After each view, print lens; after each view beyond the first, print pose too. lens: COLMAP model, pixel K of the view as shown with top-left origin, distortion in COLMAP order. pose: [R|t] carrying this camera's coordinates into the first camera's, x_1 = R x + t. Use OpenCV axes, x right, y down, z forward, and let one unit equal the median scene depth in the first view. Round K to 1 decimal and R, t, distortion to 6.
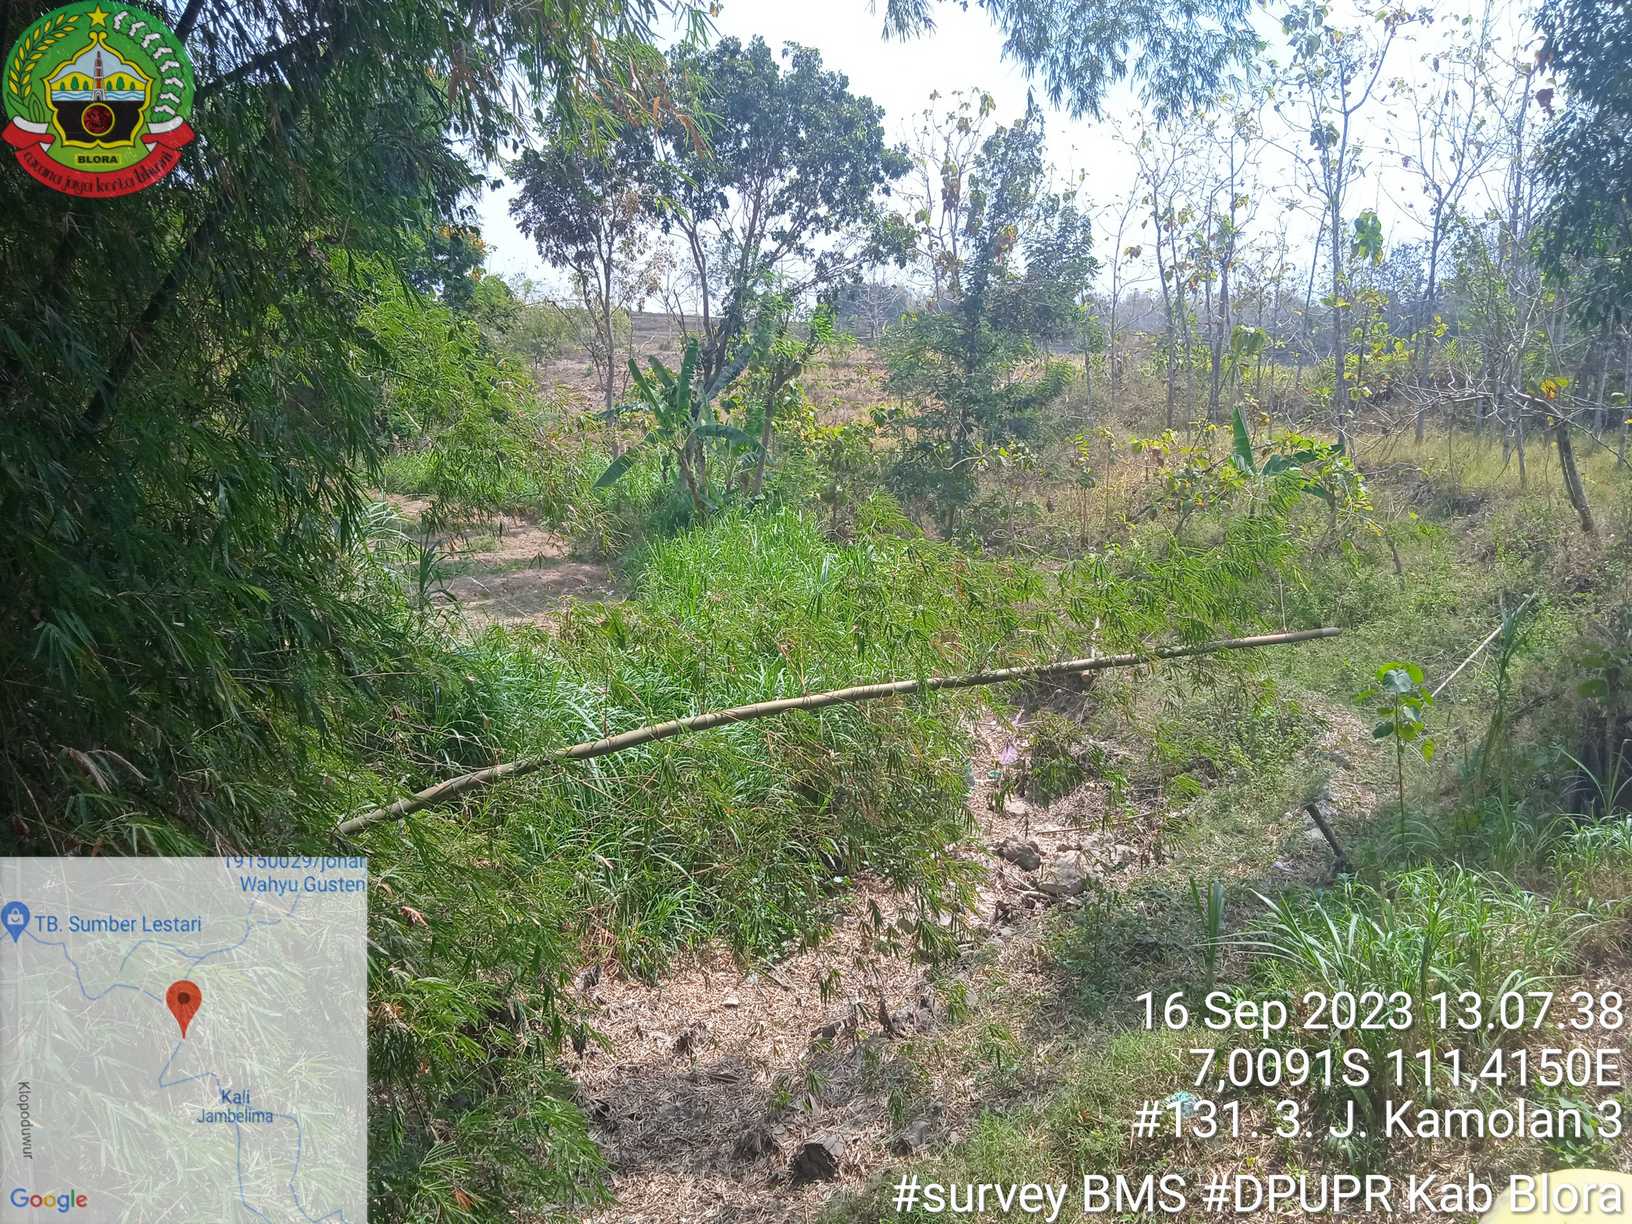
lens RADIAL K [[1331.2, 0, 806.4], [0, 1331.2, 593.2], [0, 0, 1]] dist [0.018122, -0.019459]
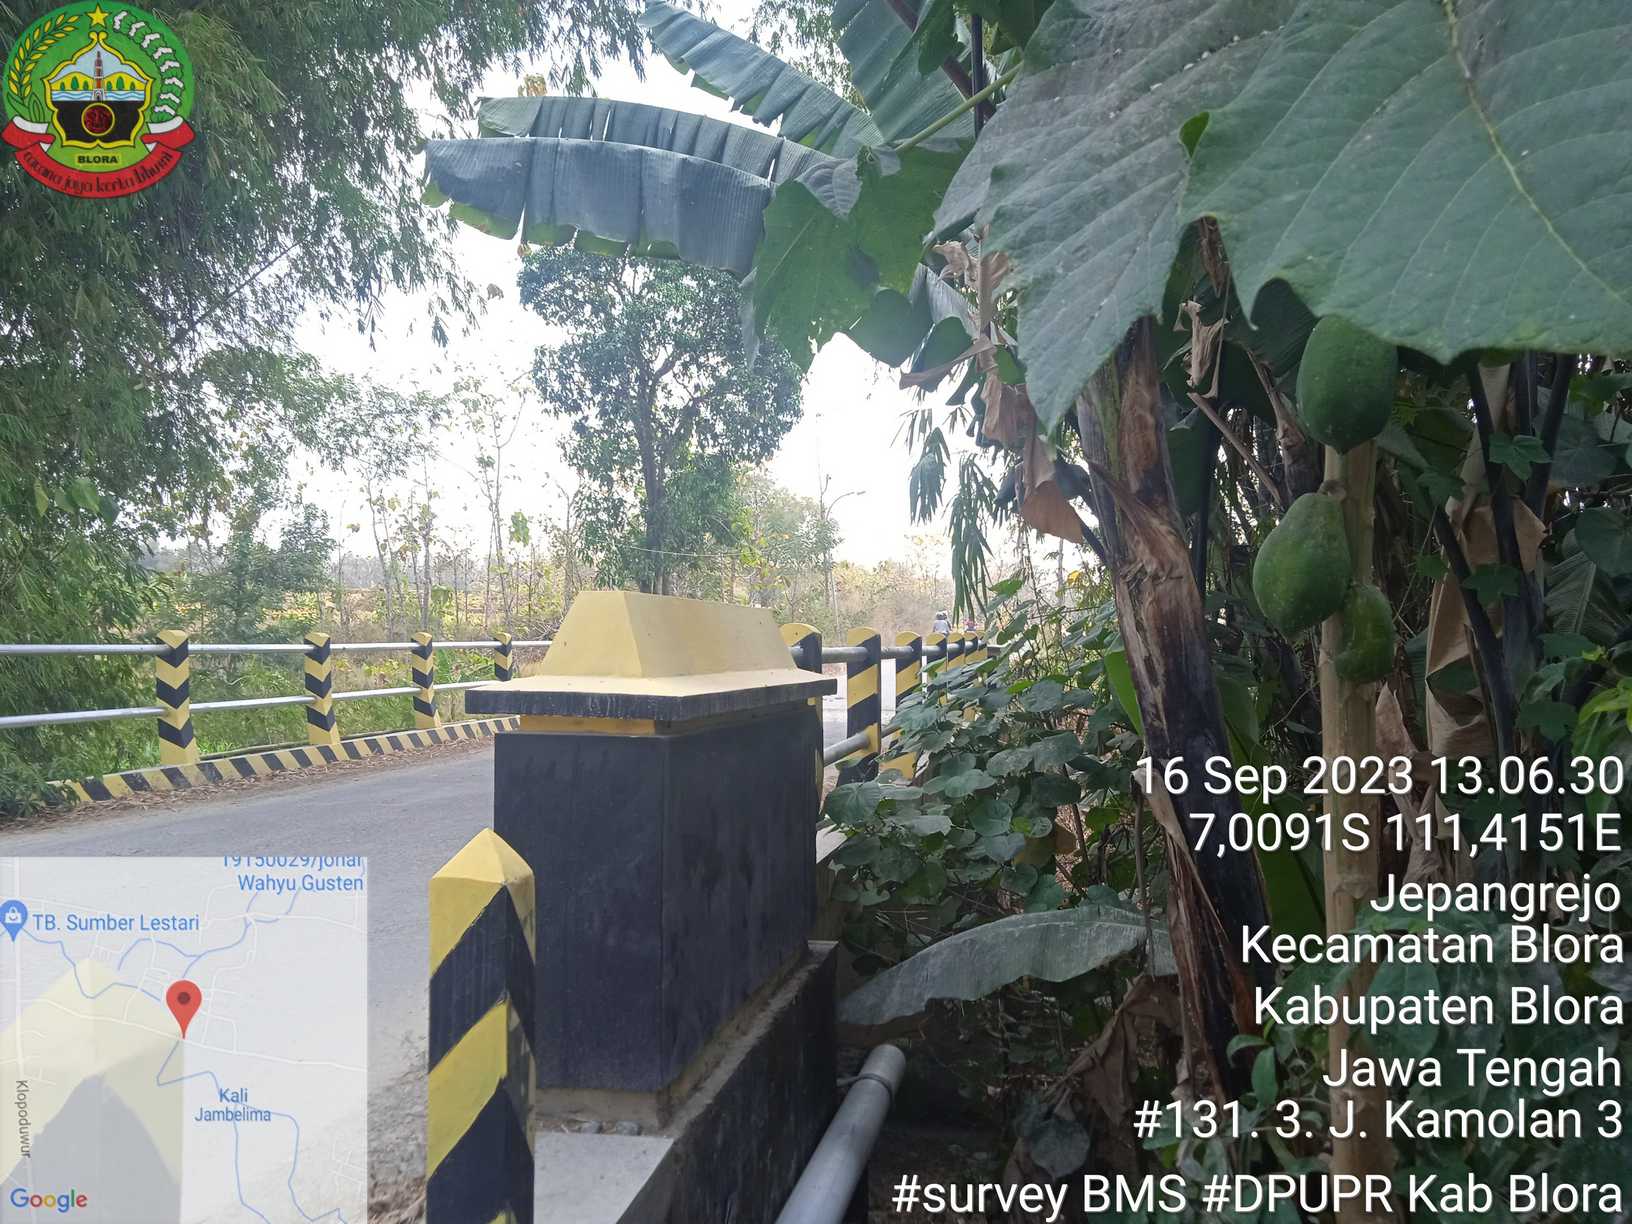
lens RADIAL K [[1331.2, 0, 806.4], [0, 1331.2, 593.2], [0, 0, 1]] dist [0.018122, -0.019459]
pose [[0.842731, 0.002209, 0.538331, -0.087766], [0.100056, 0.981925, -0.160662, 0.061288], [-0.528955, 0.189258, 0.827277, -0.311115]]
